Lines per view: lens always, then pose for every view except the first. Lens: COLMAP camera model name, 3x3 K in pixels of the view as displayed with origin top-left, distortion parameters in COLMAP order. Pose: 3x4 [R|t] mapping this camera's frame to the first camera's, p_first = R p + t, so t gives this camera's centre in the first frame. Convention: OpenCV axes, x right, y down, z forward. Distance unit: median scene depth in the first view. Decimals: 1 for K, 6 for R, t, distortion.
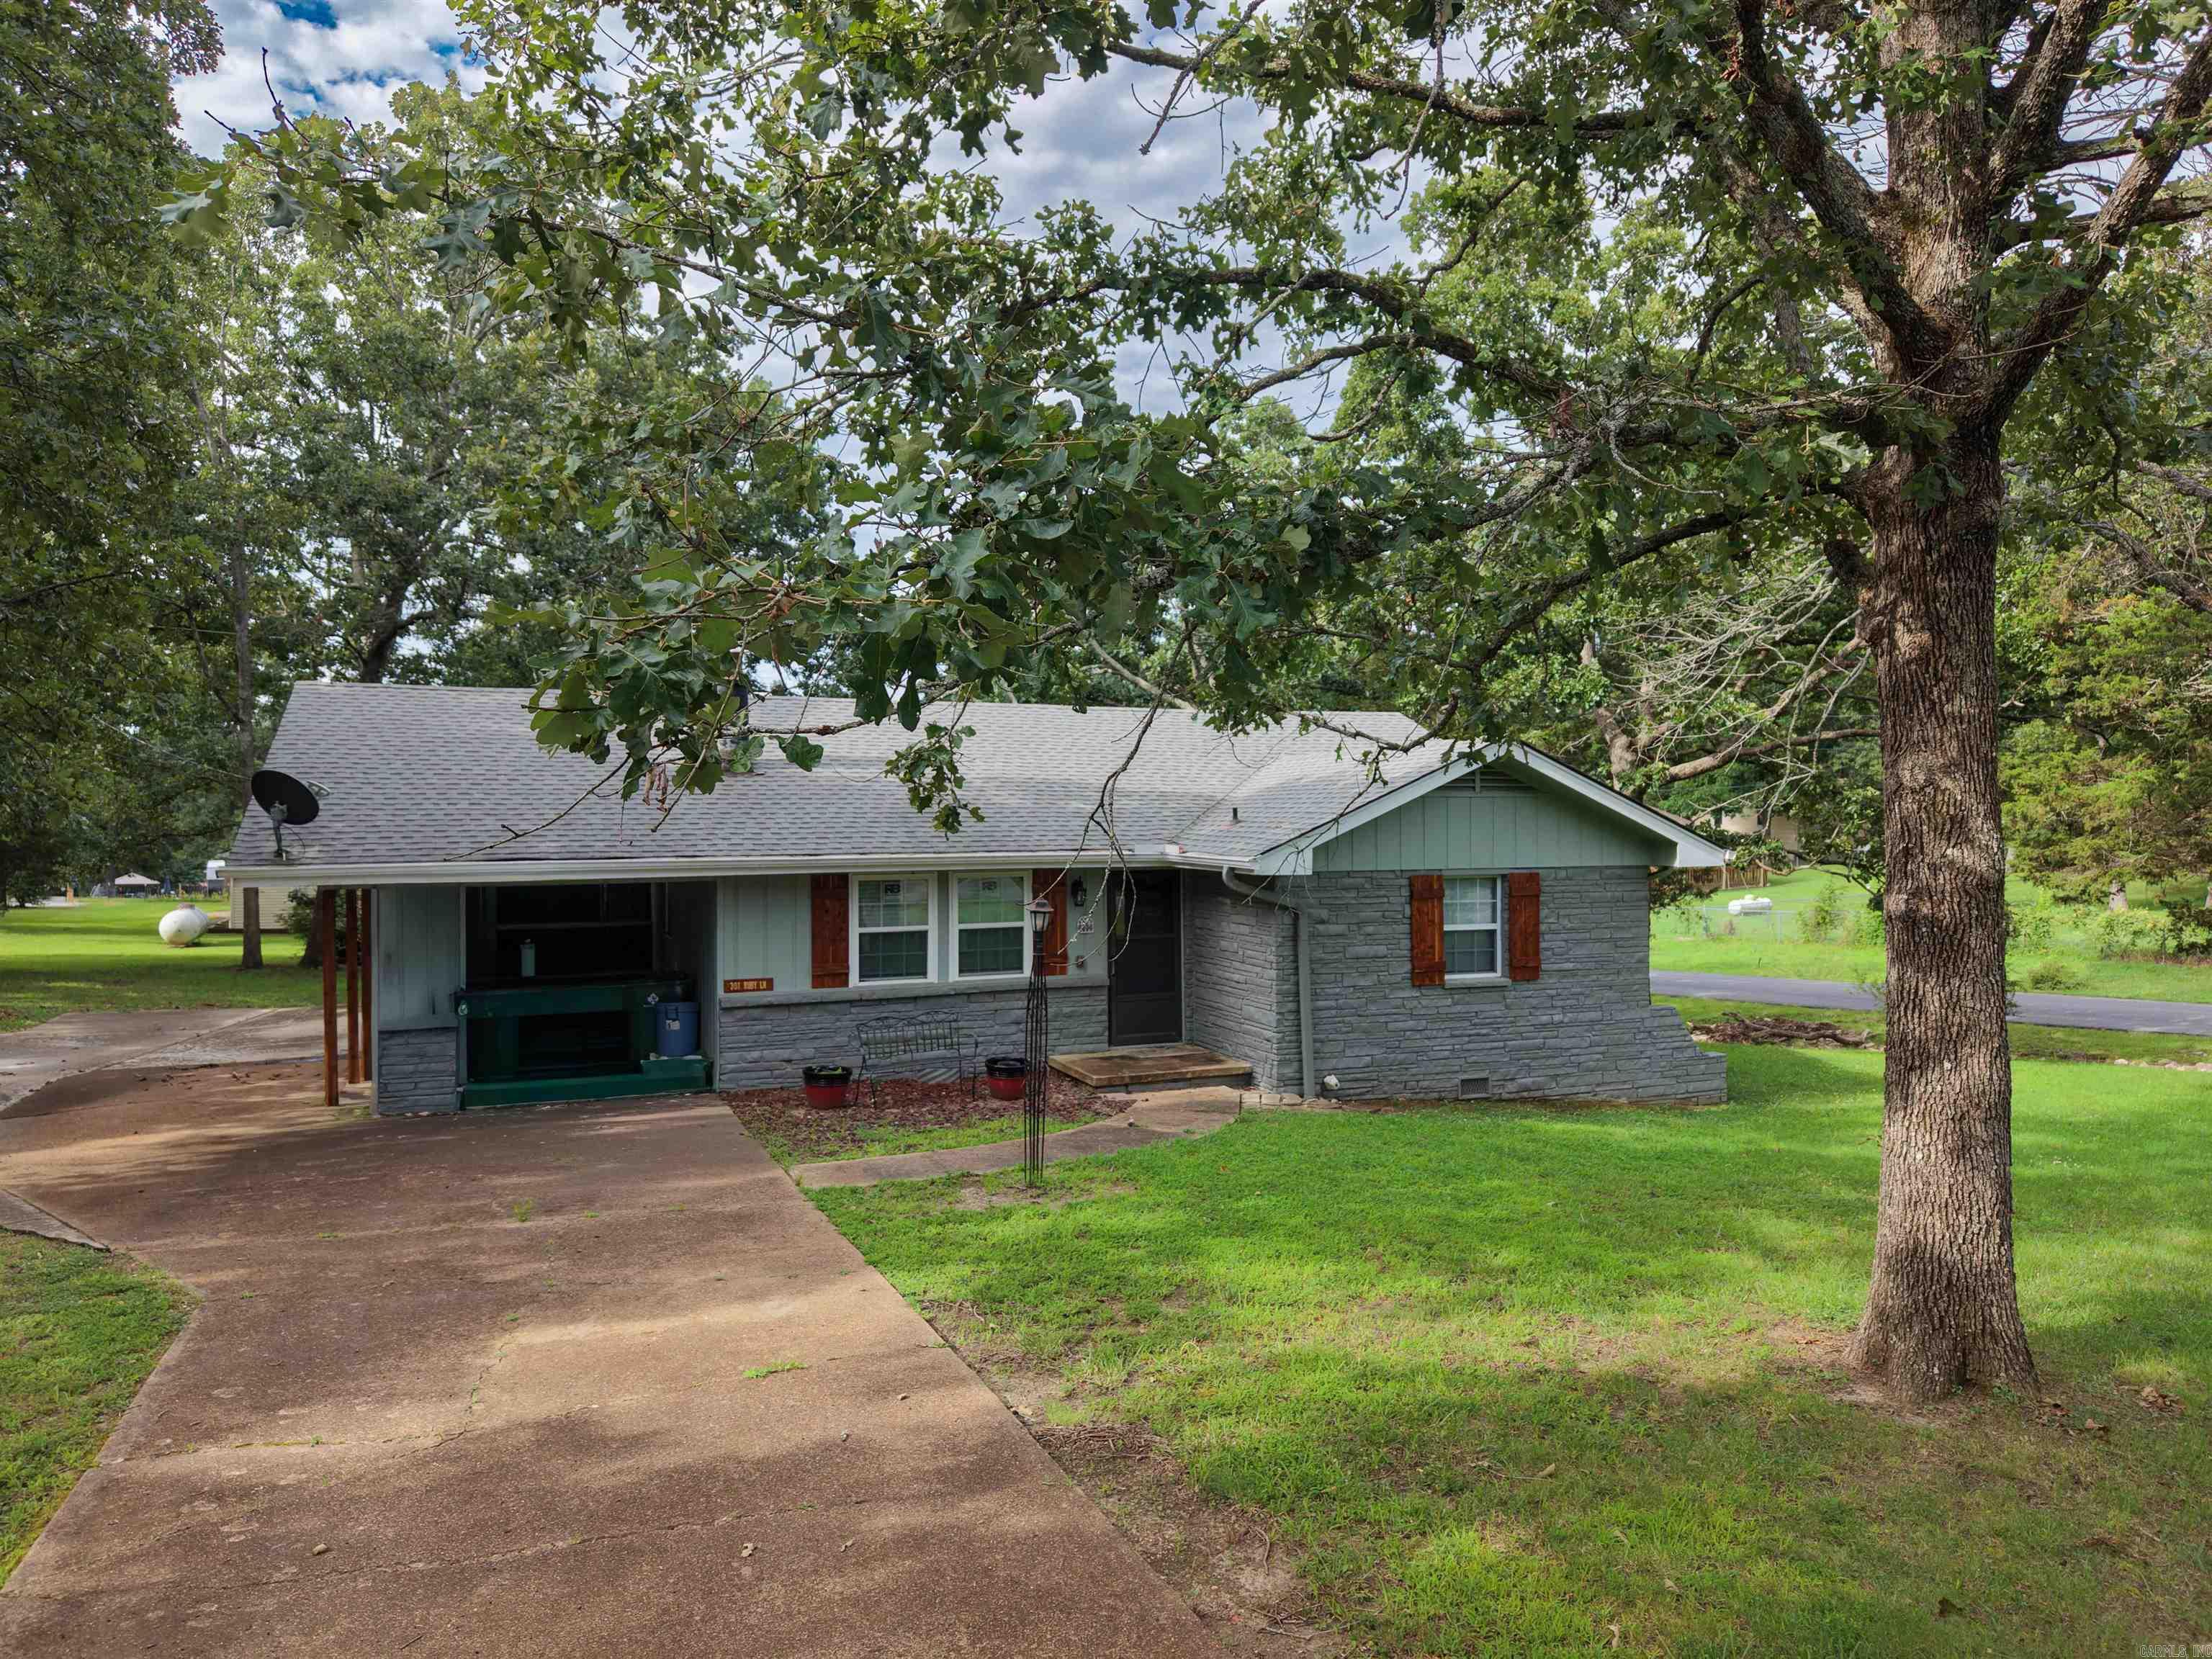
lens RADIAL K [[1457.8, 0, 1106.0], [0, 1457.8, 829.5], [0, 0, 1]] dist [0.139841, -0.295525]
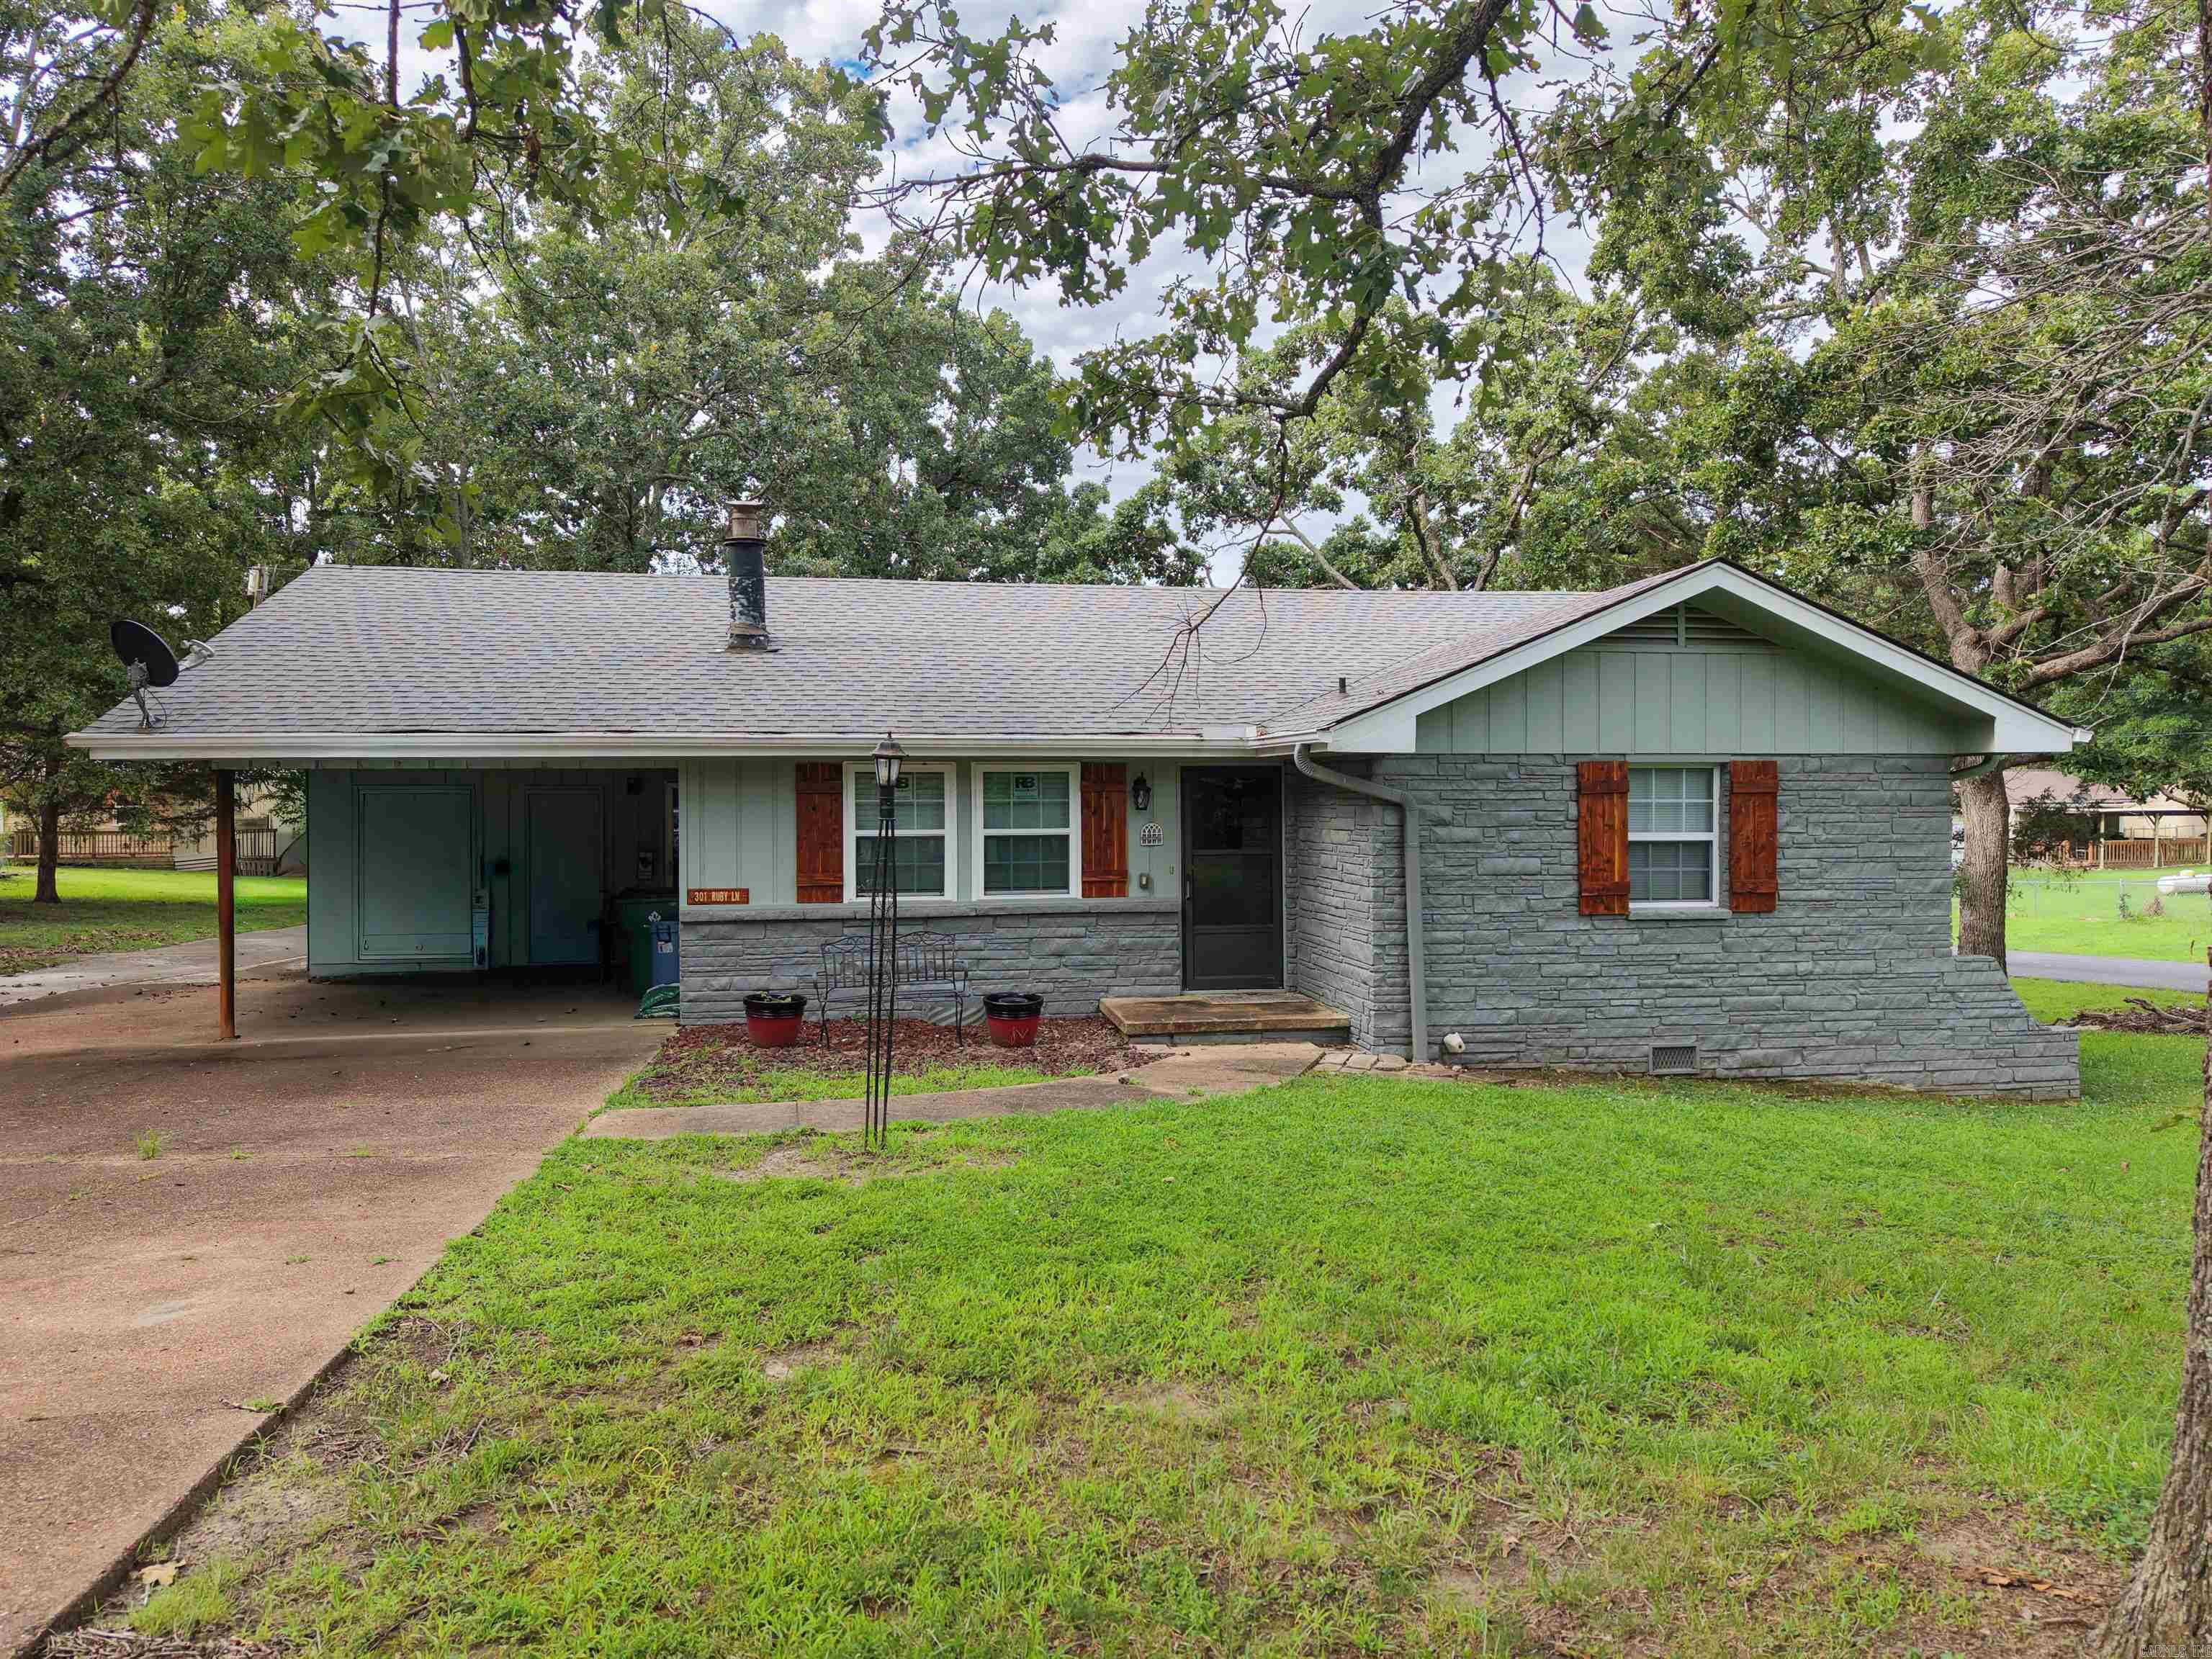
lens RADIAL K [[1446.8, 0, 1123.2], [0, 1446.8, 831.0], [0, 0, 1]] dist [0.044953, -0.041450]
pose [[0.973961, 0.003640, -0.226684, 0.151130], [-0.001916, 0.999968, 0.007825, 0.059718], [0.226706, -0.007187, 0.973937, 0.251936]]
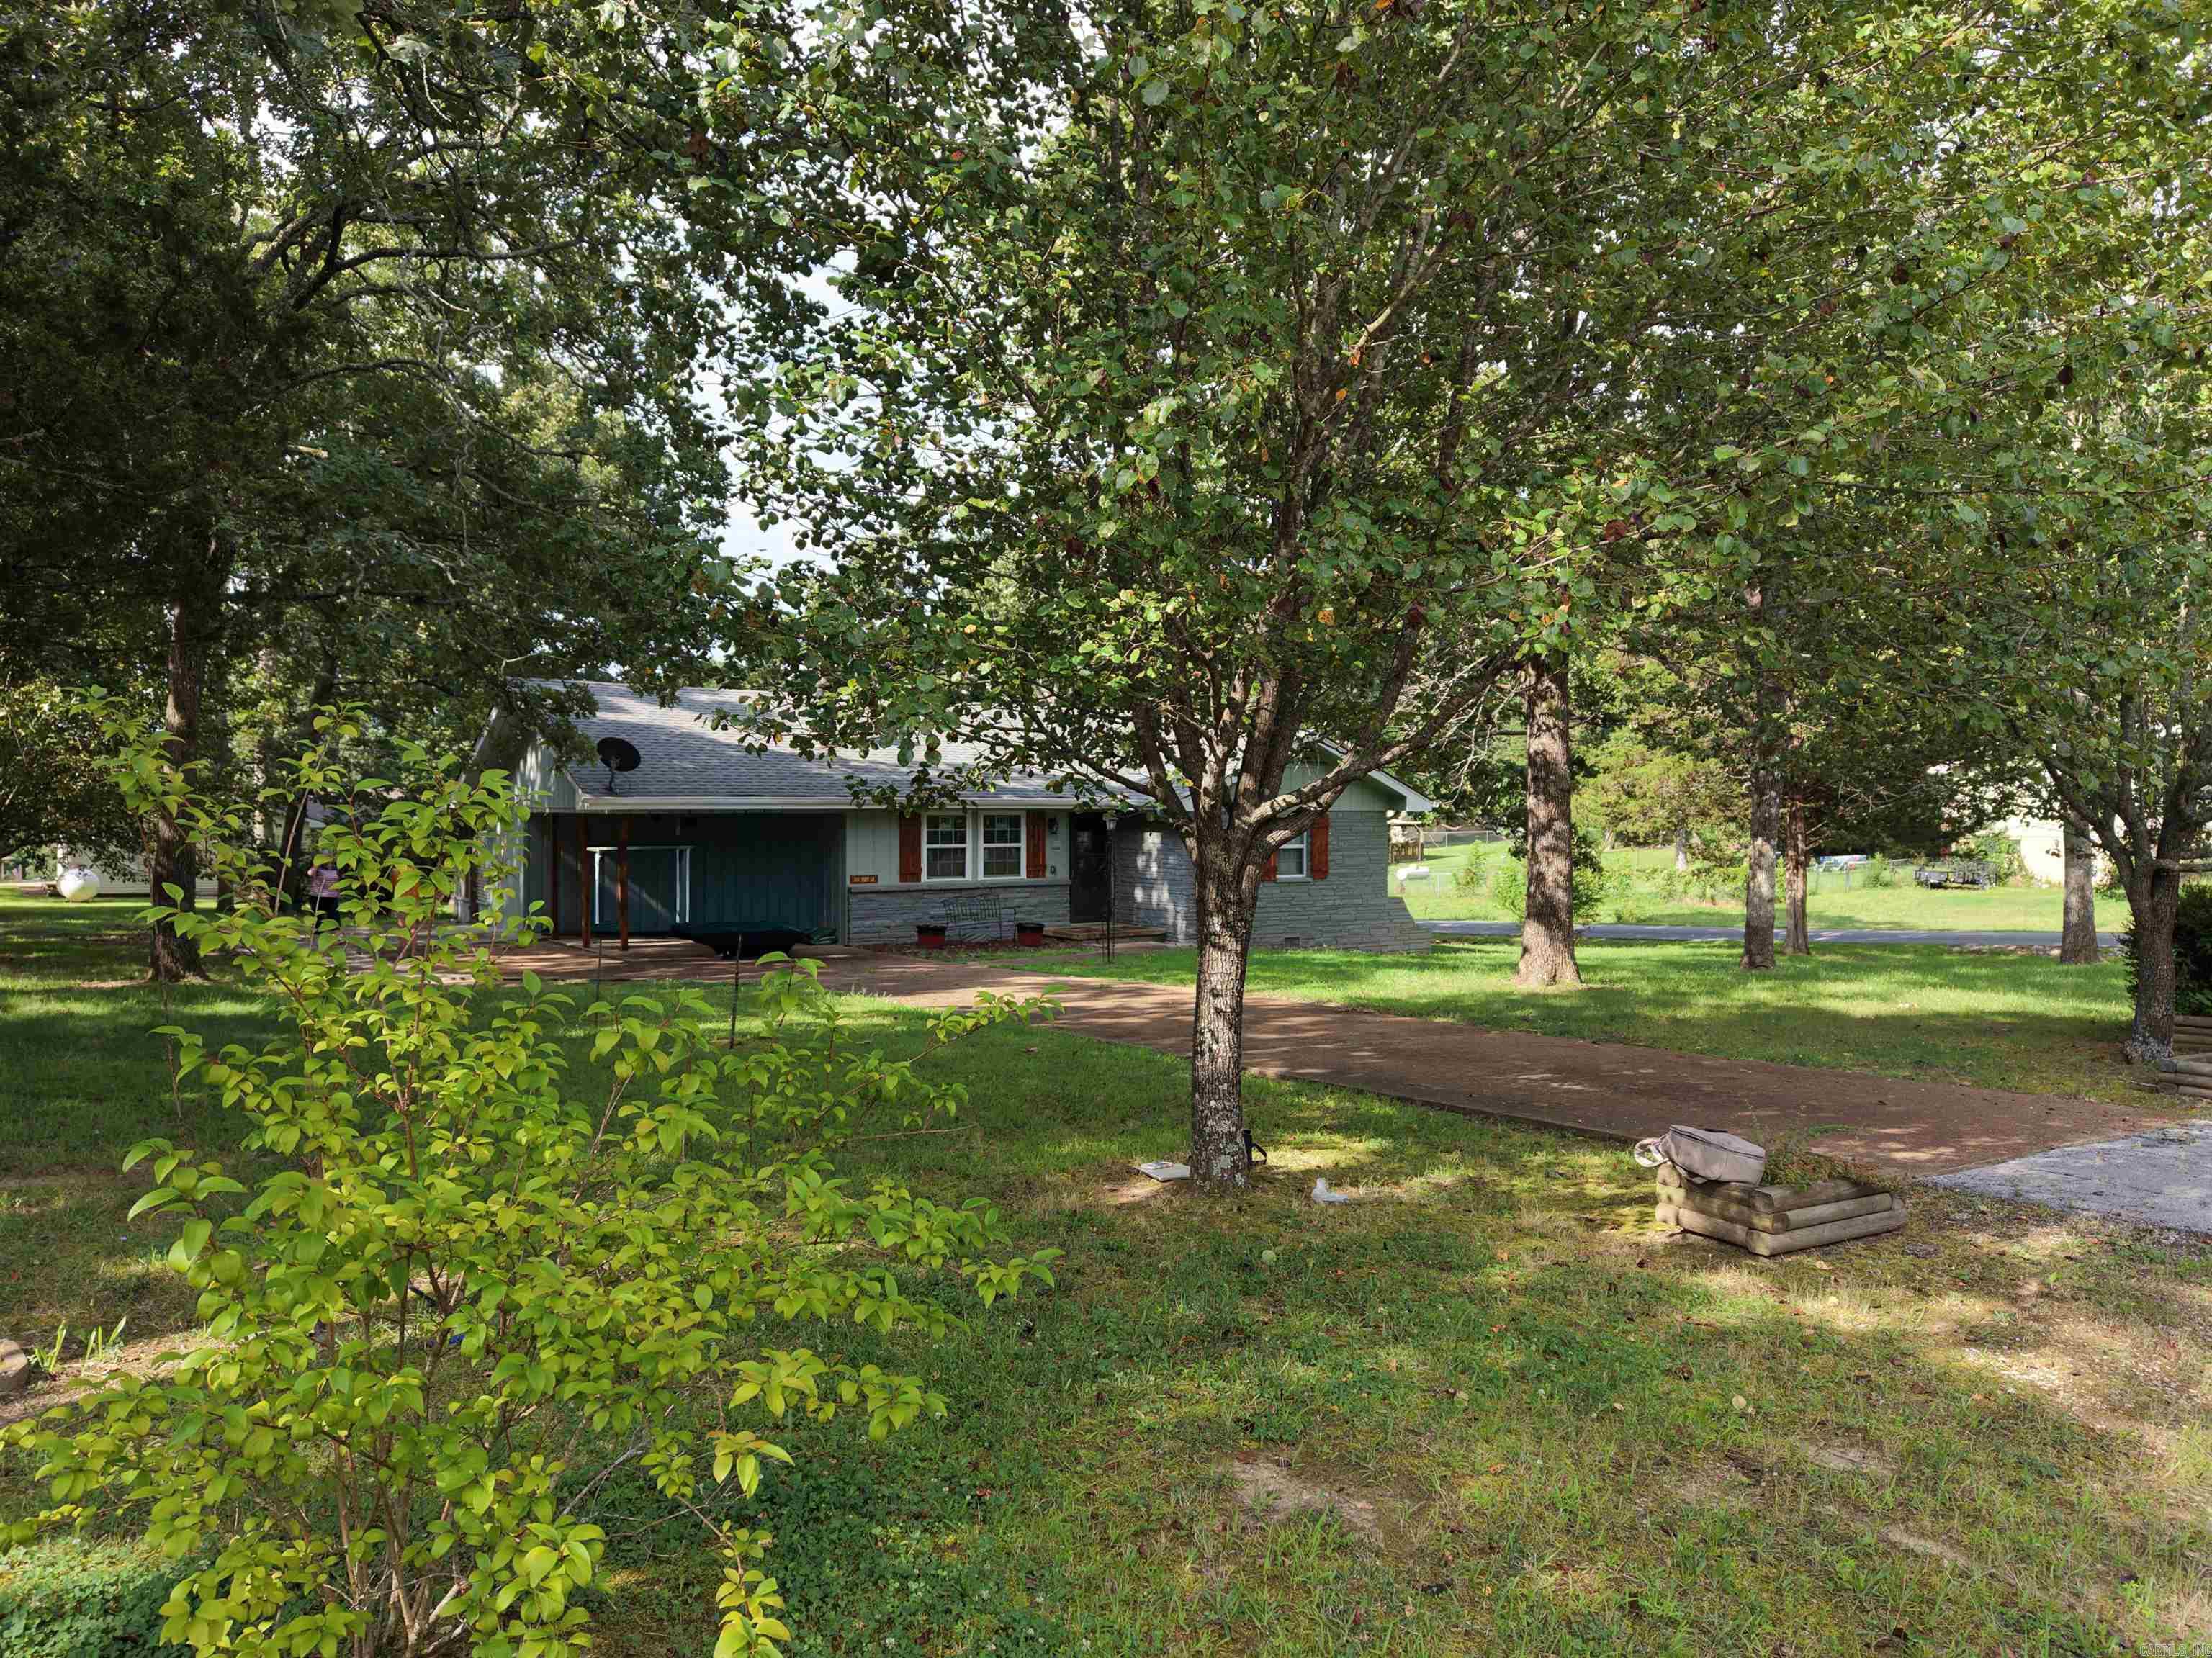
lens RADIAL K [[1457.7, 0, 1106.0], [0, 1457.7, 829.0], [0, 0, 1]] dist [0.139841, -0.295525]
pose [[0.975897, 0.002519, 0.218218, -0.315988], [-0.001902, 0.999994, -0.003041, 0.053309], [-0.218224, 0.002552, 0.975895, -0.564372]]
